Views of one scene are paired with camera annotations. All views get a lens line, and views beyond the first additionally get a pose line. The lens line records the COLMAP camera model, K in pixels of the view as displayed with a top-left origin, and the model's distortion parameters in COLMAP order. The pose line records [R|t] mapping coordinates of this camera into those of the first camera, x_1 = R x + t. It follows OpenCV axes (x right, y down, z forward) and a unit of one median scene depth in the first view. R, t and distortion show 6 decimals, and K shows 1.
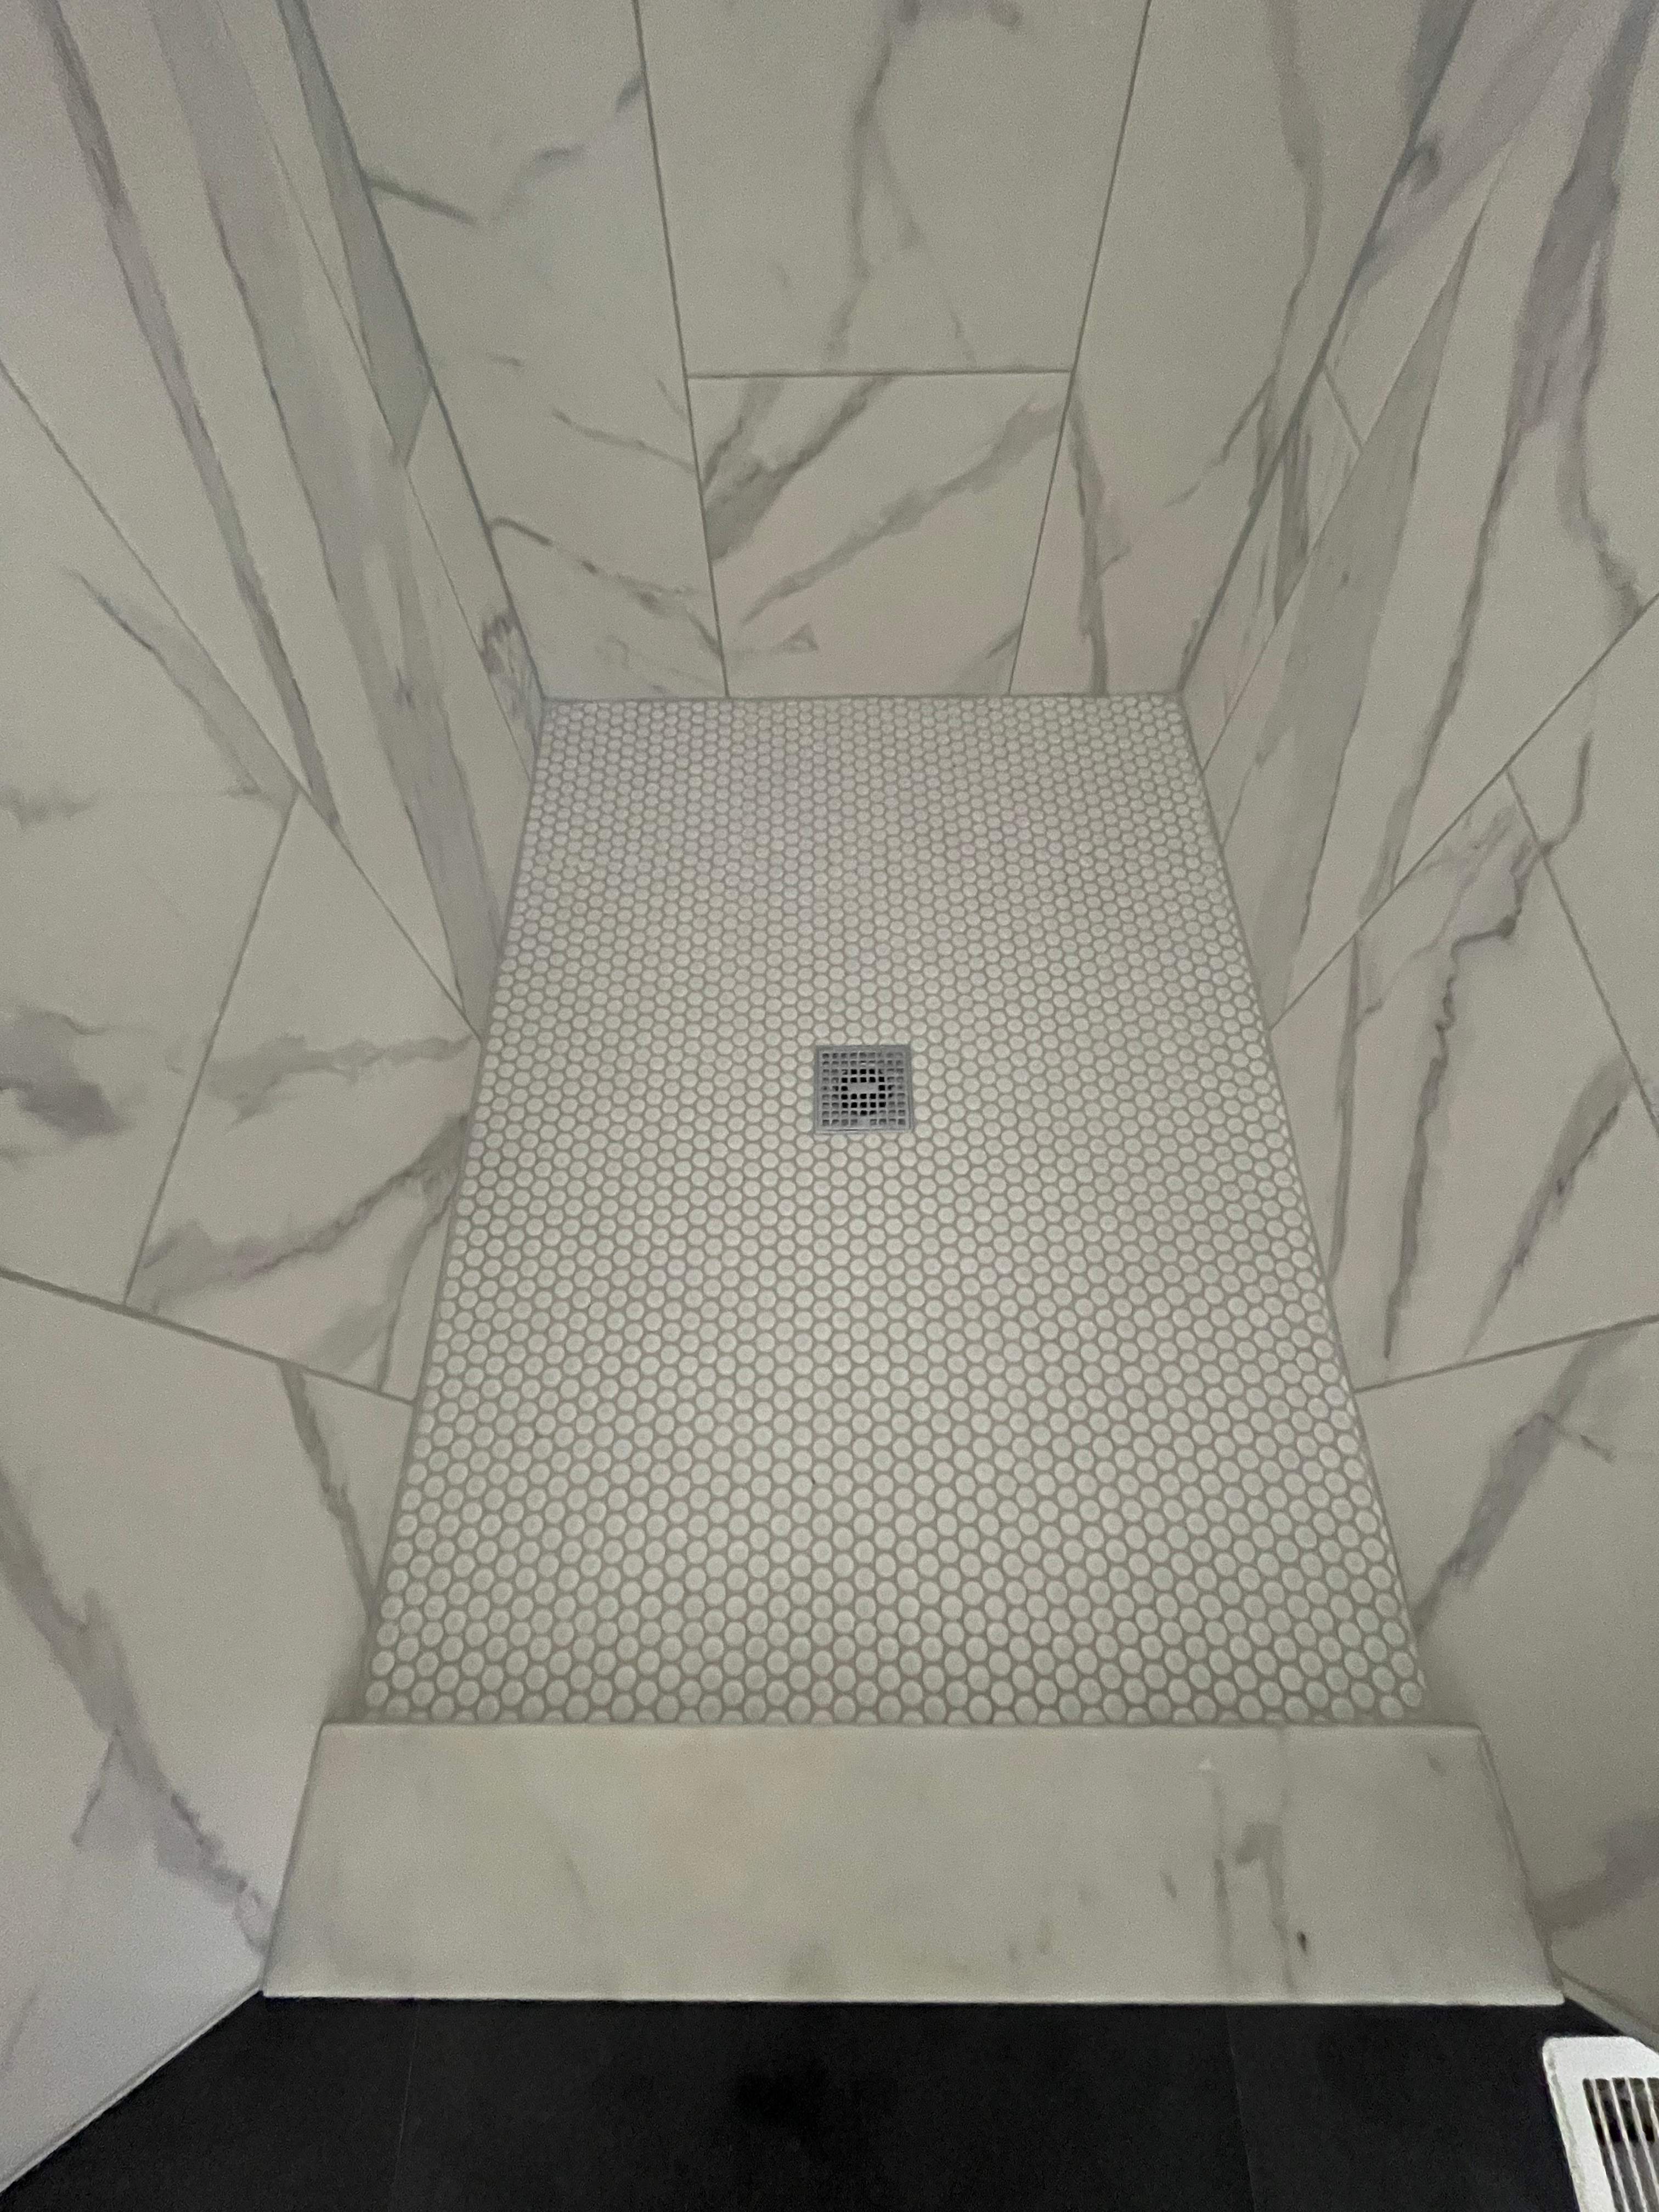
lens RADIAL K [[886.4, 0, 829.5], [0, 886.4, 1106.0], [0, 0, 1]] dist [-0.003974, 0.000124]
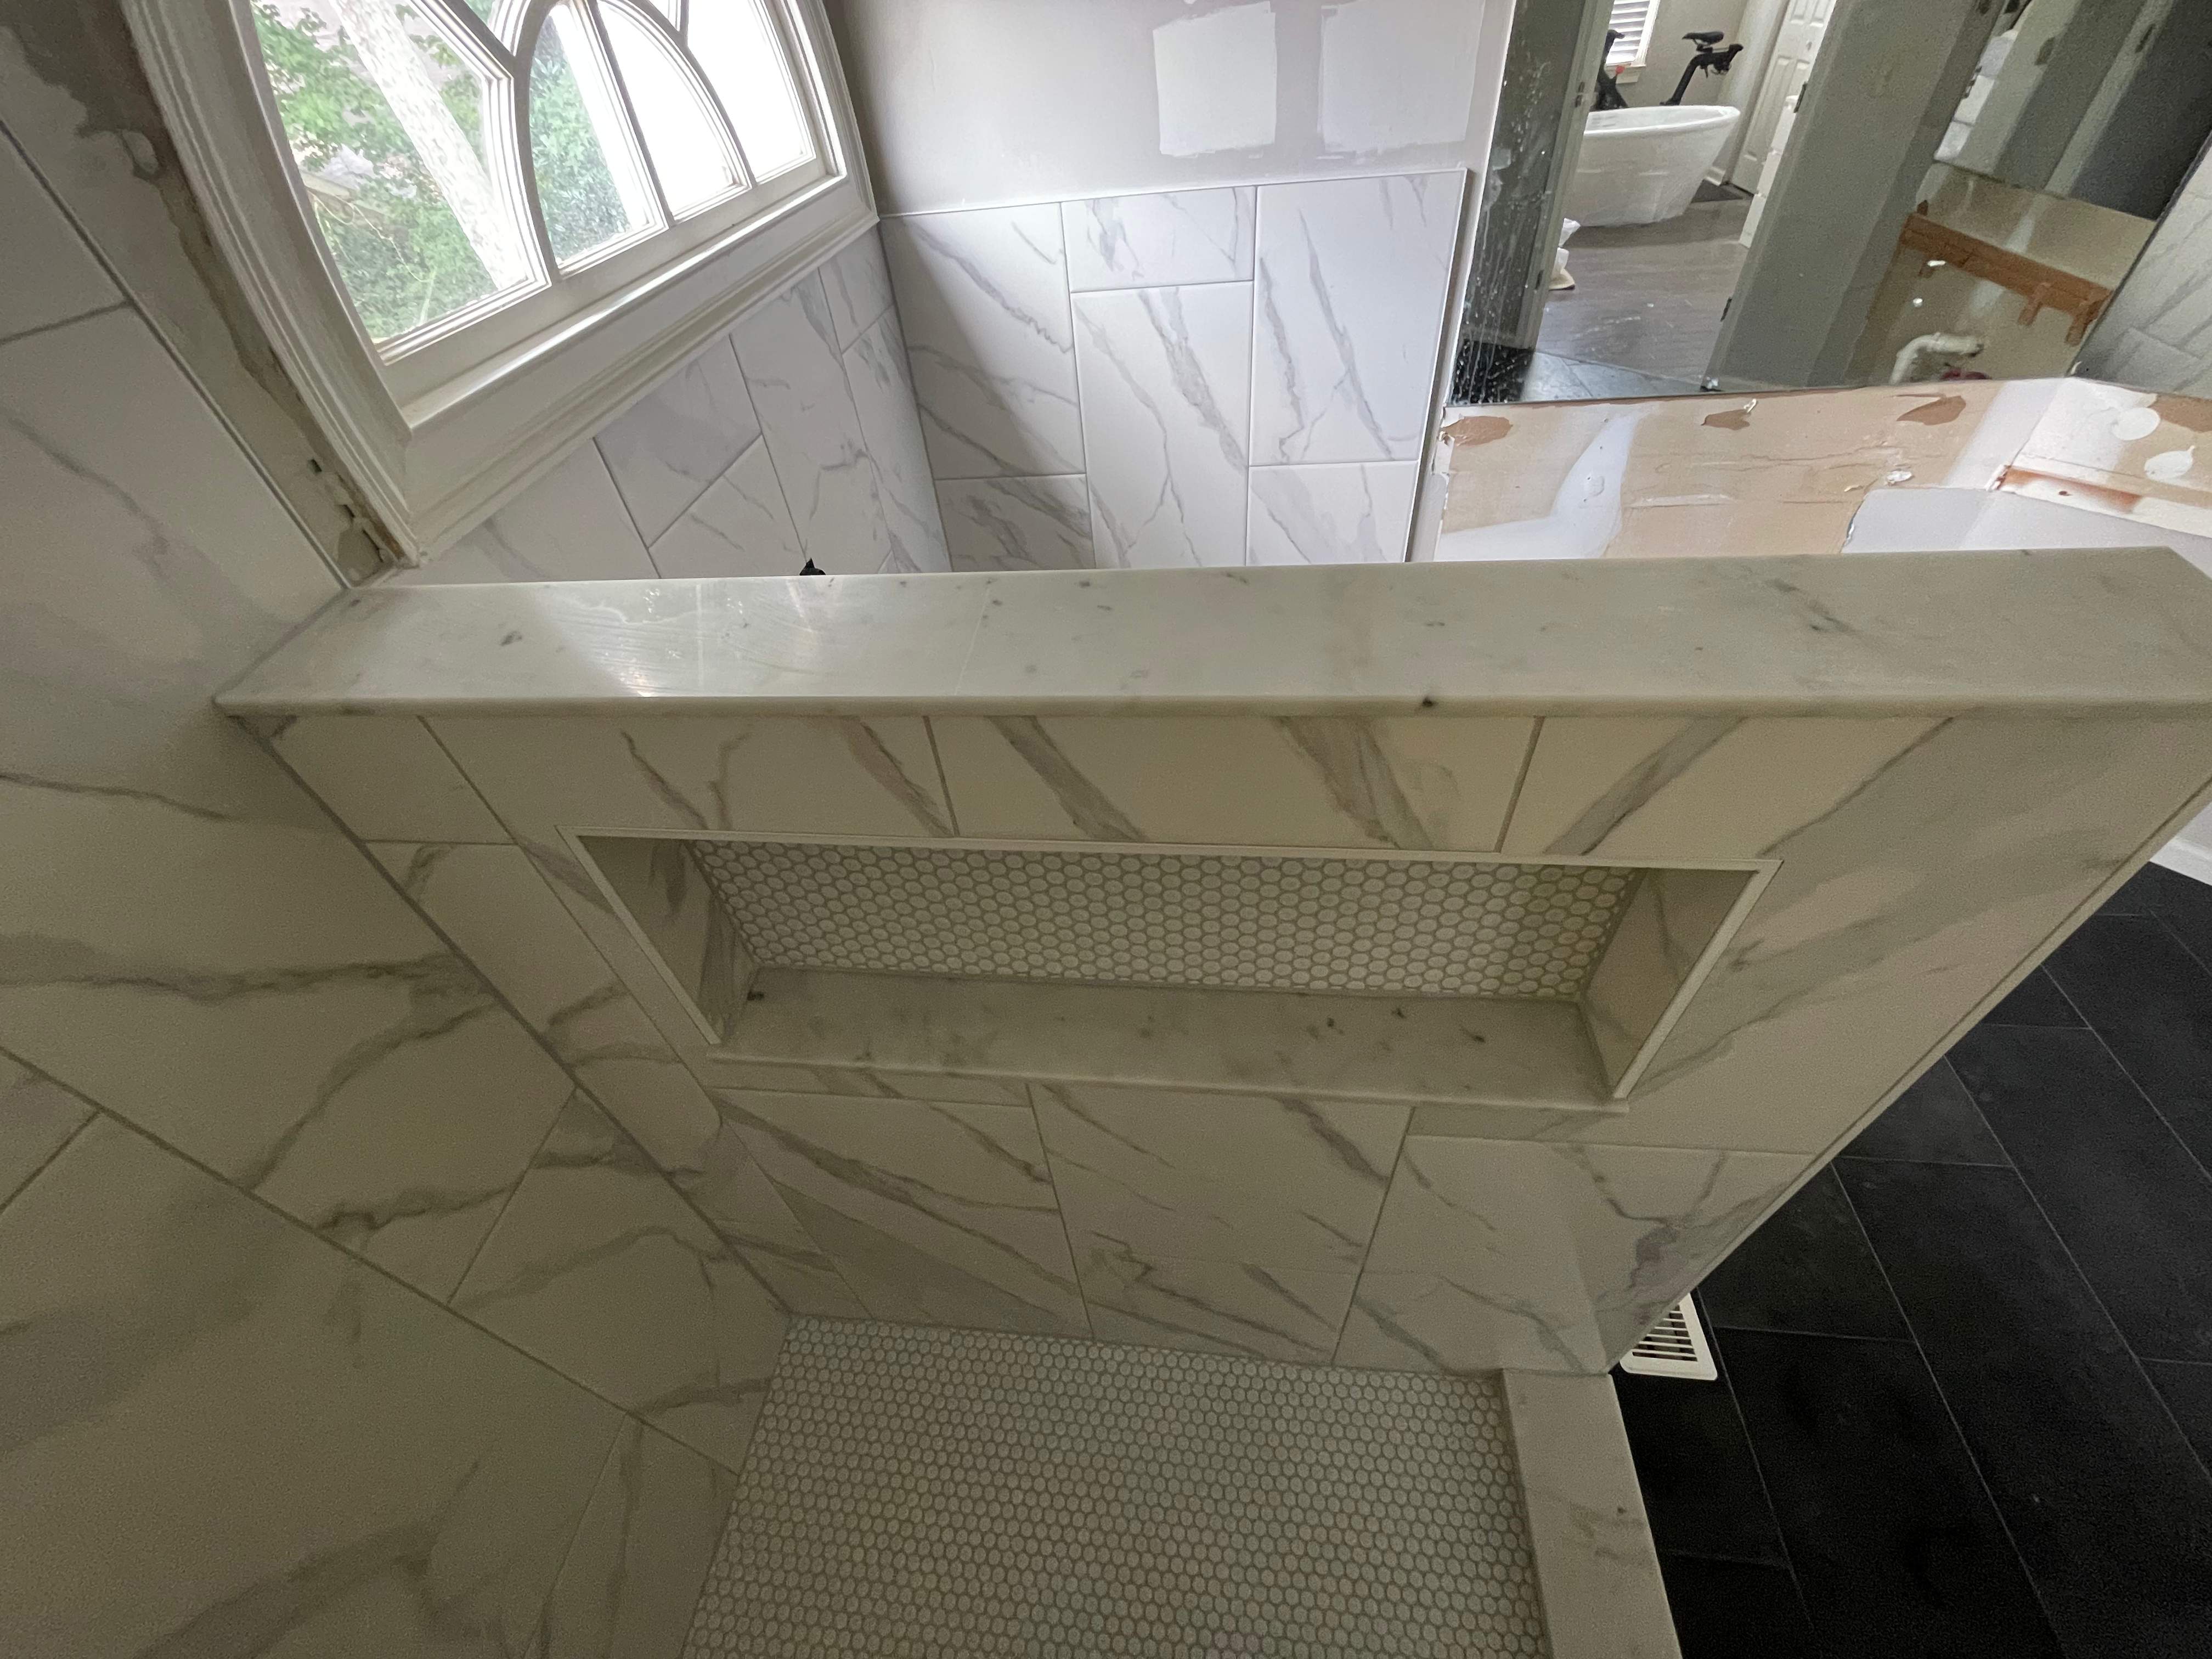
lens RADIAL K [[887.5, 0, 1100.1], [0, 887.5, 825.2], [0, 0, 1]] dist [-0.000709, -0.000310]
pose [[0.118299, -0.689297, 0.714756, 0.023698], [0.931669, 0.326058, 0.160244, -0.611481], [-0.343507, 0.646959, 0.680769, -0.600710]]
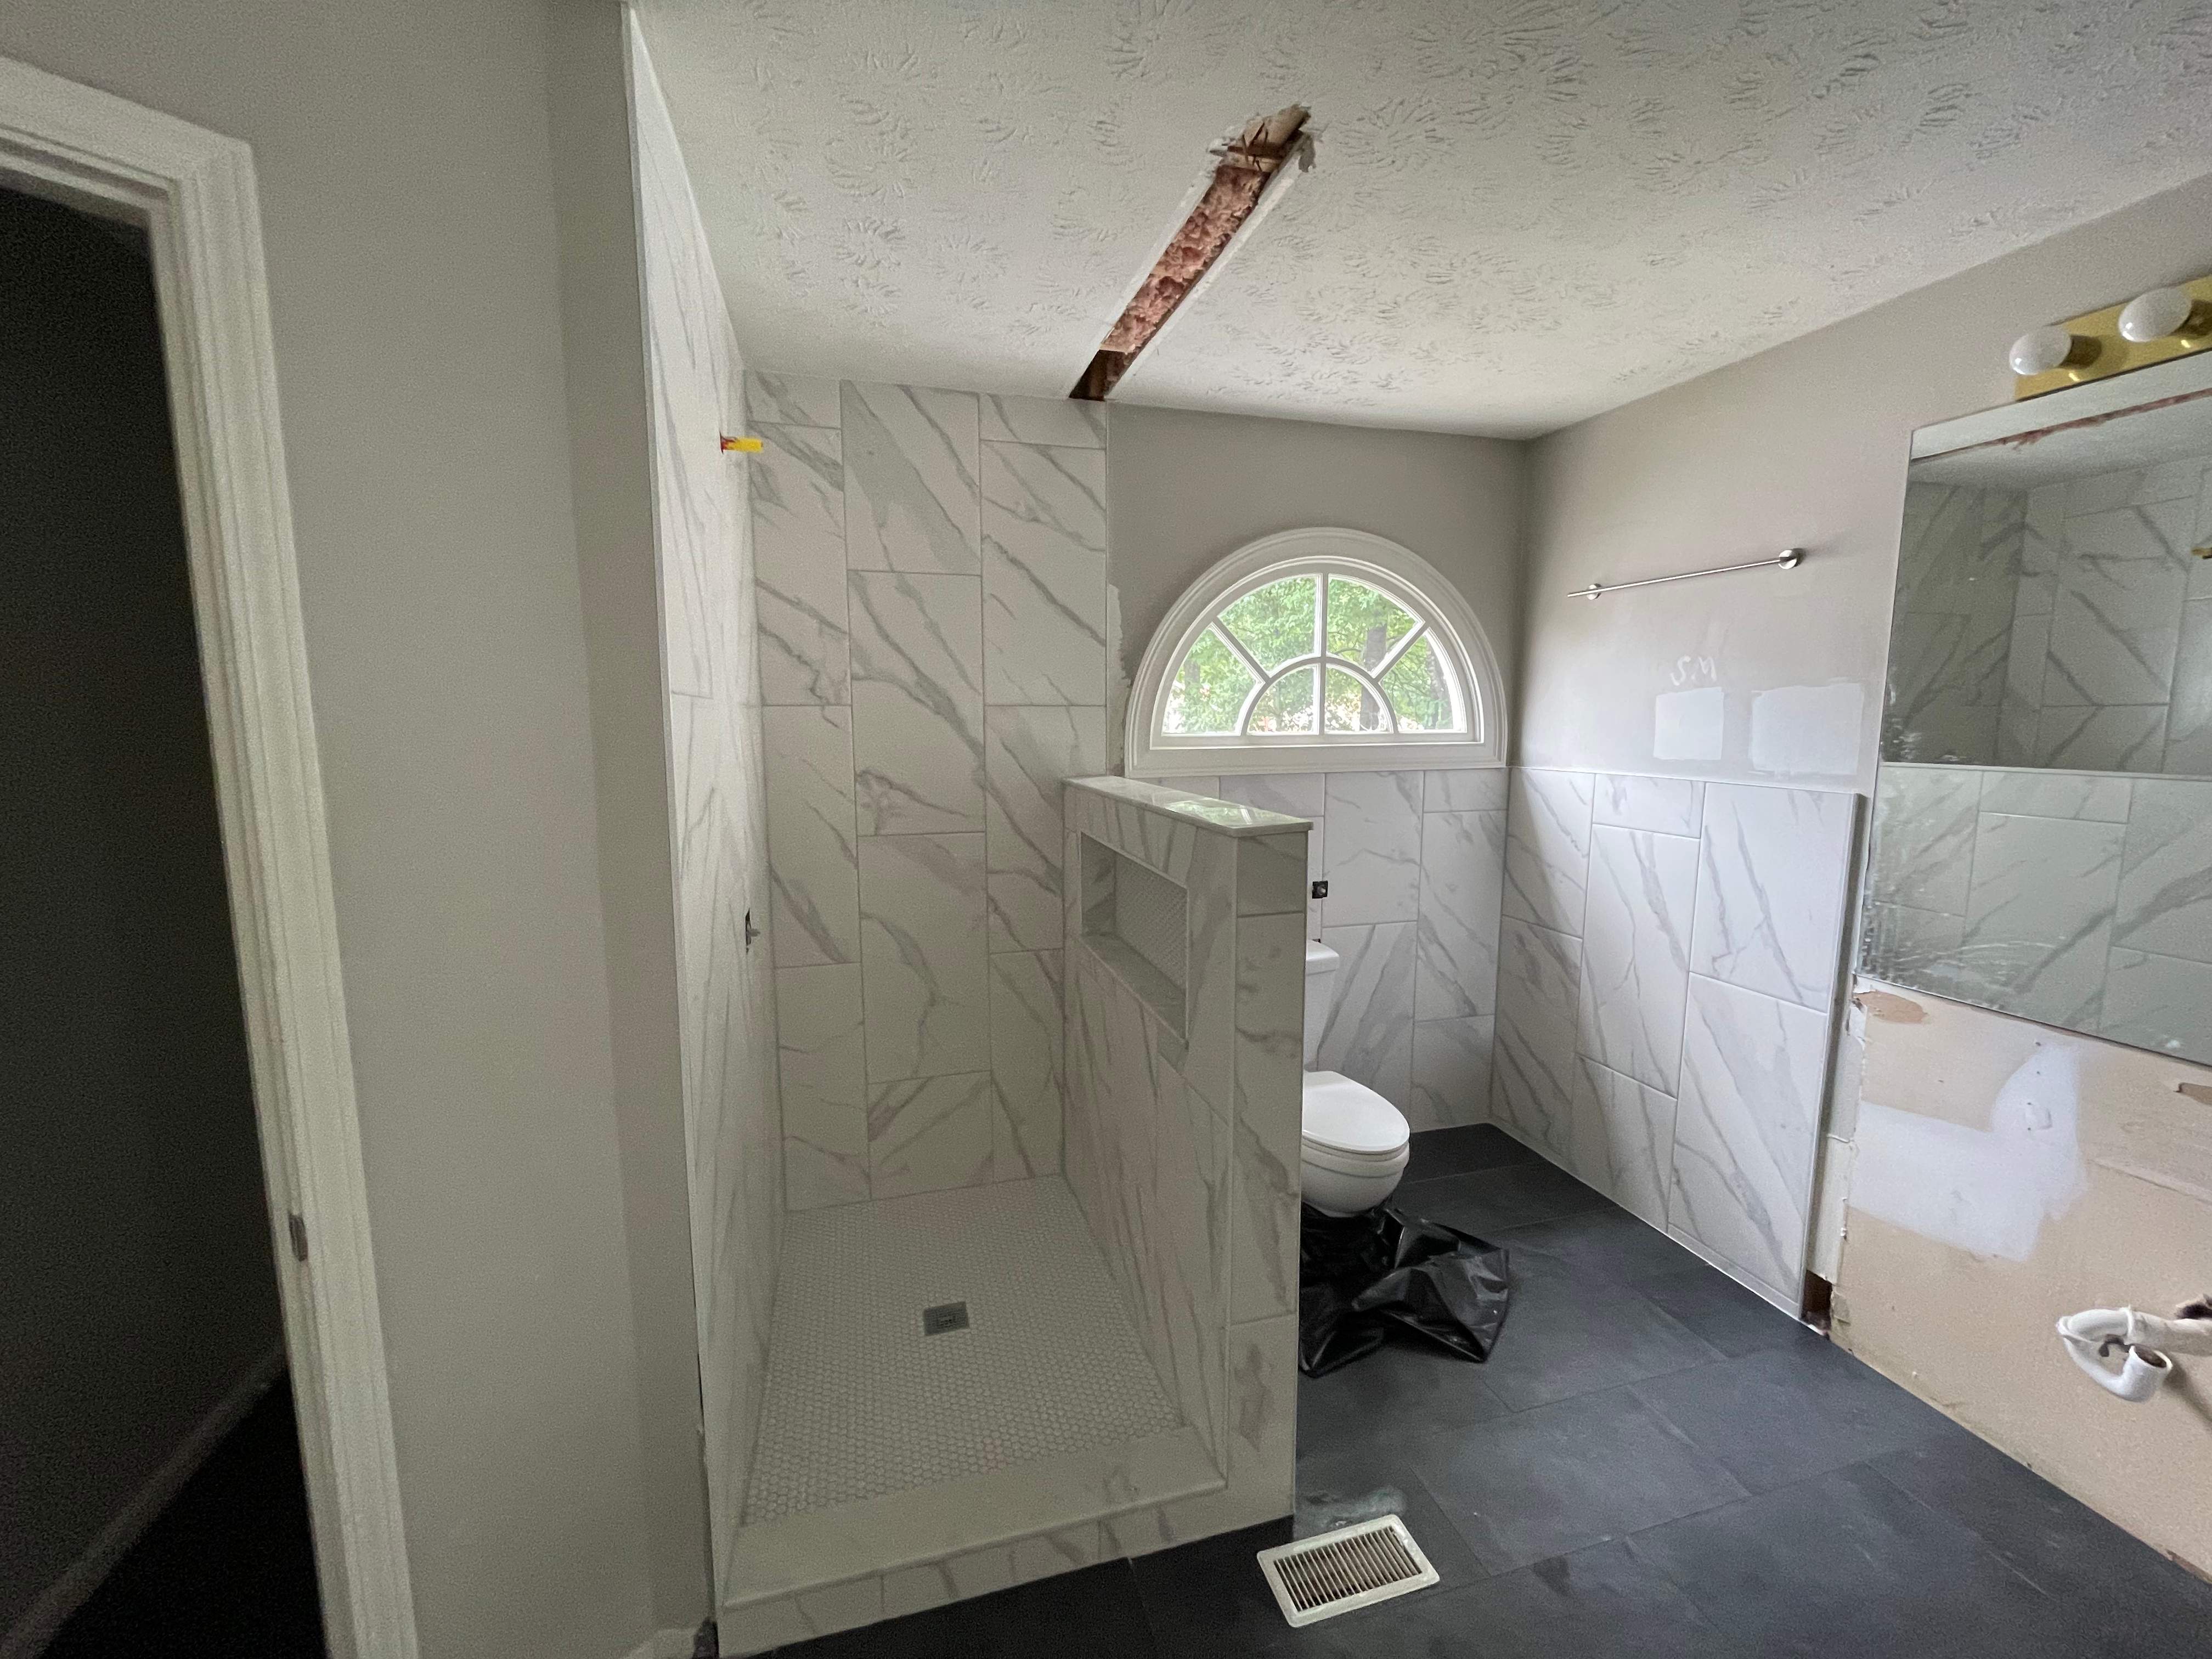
lens RADIAL K [[886.4, 0, 1102.5], [0, 886.4, 832.4], [0, 0, 1]] dist [-0.003974, 0.000124]
pose [[0.965514, -0.028938, 0.258737, -0.130078], [0.233793, 0.533653, -0.812745, 1.300690], [-0.114557, 0.845208, 0.522015, -1.339552]]
